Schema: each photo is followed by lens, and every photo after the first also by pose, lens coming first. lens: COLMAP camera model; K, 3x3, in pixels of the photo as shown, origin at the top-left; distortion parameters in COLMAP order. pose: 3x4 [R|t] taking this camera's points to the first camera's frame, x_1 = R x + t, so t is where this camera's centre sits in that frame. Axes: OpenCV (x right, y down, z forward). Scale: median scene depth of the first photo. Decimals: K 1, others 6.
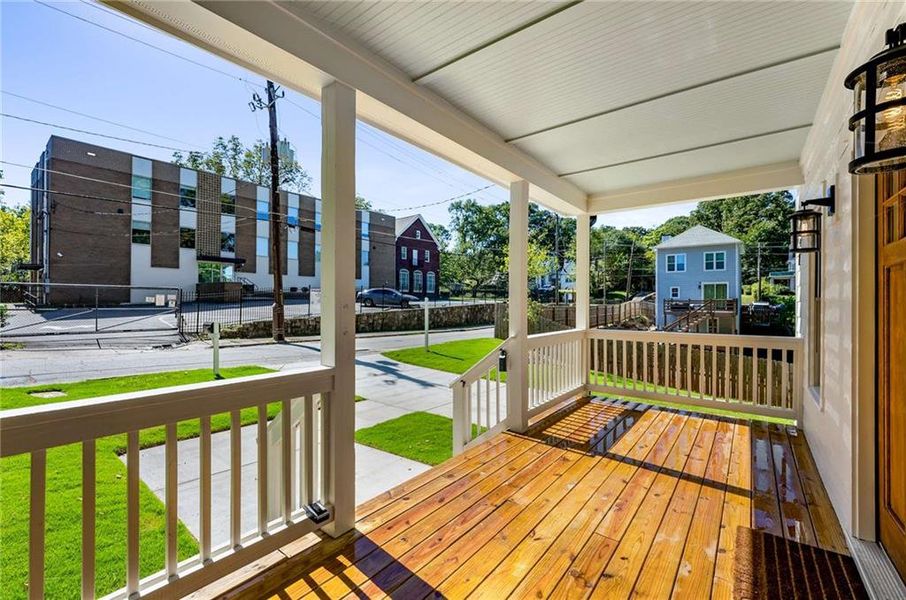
lens RADIAL K [[385.2, 0, 446.9], [0, 385.2, 300.4], [0, 0, 1]] dist [0.002370, 0.000178]
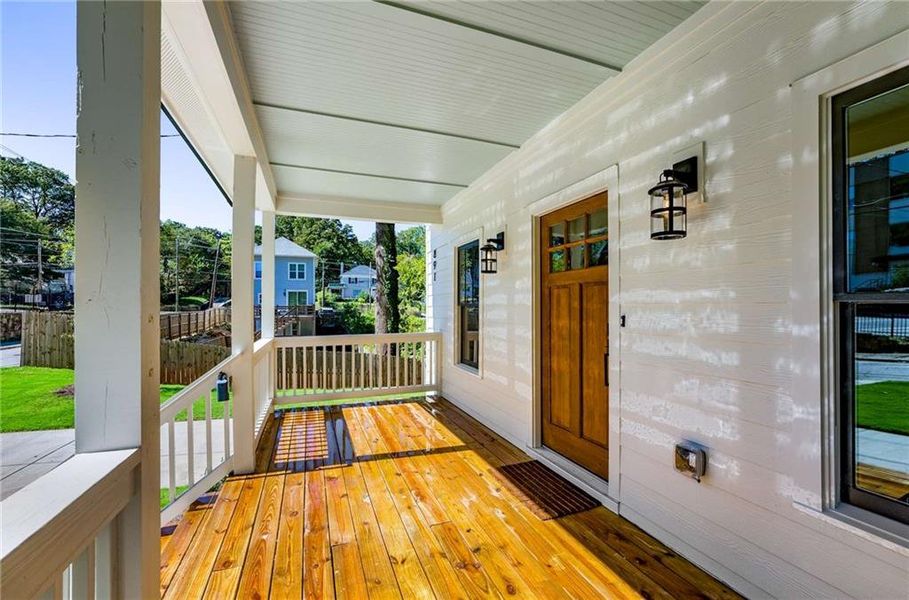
lens RADIAL K [[386.4, 0, 452.4], [0, 386.4, 307.0], [0, 0, 1]] dist [0.002370, 0.000178]
pose [[0.515879, -0.006544, 0.856636, -0.224782], [0.005441, 0.999976, 0.004362, -0.000899], [-0.856644, 0.002410, 0.515902, 0.183066]]
